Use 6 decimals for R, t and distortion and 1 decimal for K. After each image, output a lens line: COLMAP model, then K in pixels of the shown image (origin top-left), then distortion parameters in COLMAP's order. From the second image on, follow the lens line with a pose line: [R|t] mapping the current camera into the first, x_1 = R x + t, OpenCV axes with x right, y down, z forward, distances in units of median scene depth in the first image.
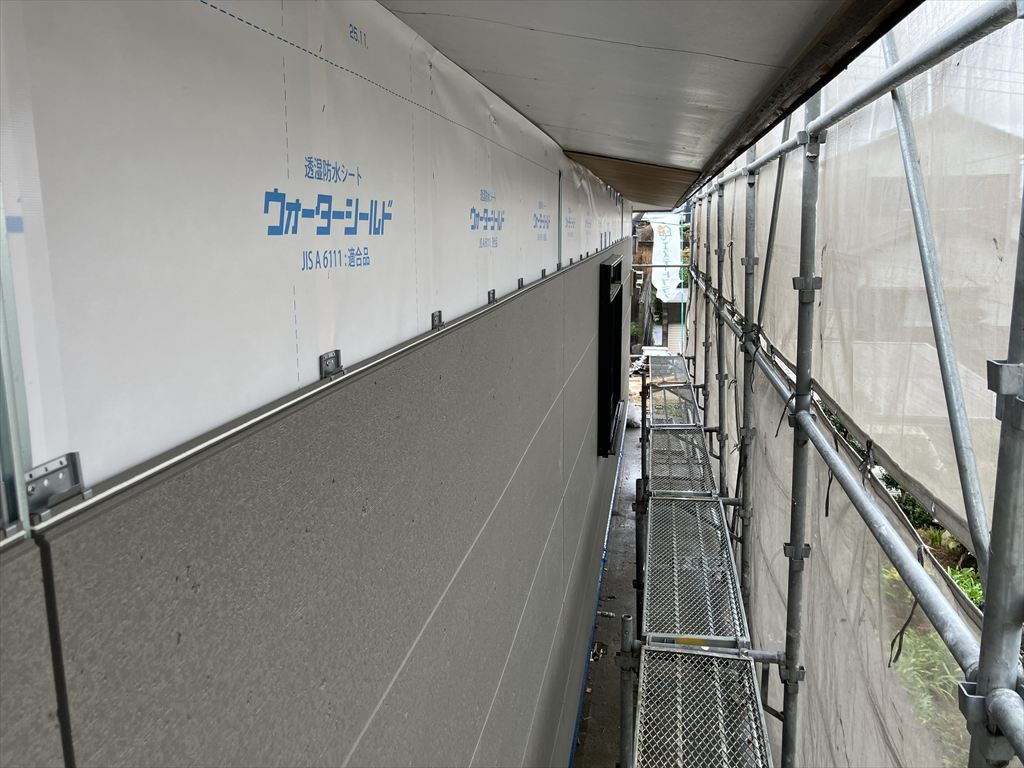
lens RADIAL K [[838.5, 0, 525.7], [0, 838.5, 384.8], [0, 0, 1]] dist [-0.000368, 0.070209]
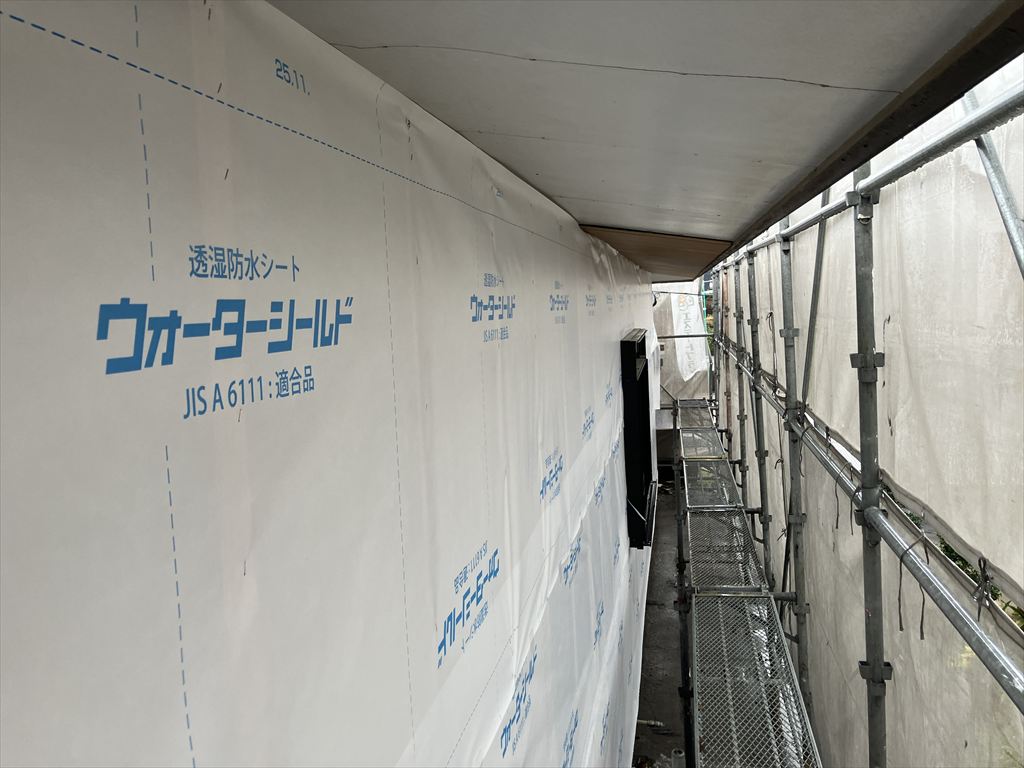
lens RADIAL K [[844.7, 0, 513.1], [0, 844.7, 350.8], [0, 0, 1]] dist [-0.003362, -0.006605]
pose [[0.998510, -0.036237, -0.040801, 0.003936], [0.030787, 0.991415, -0.127073, -0.030405], [0.045056, 0.125628, 0.991054, 0.113580]]
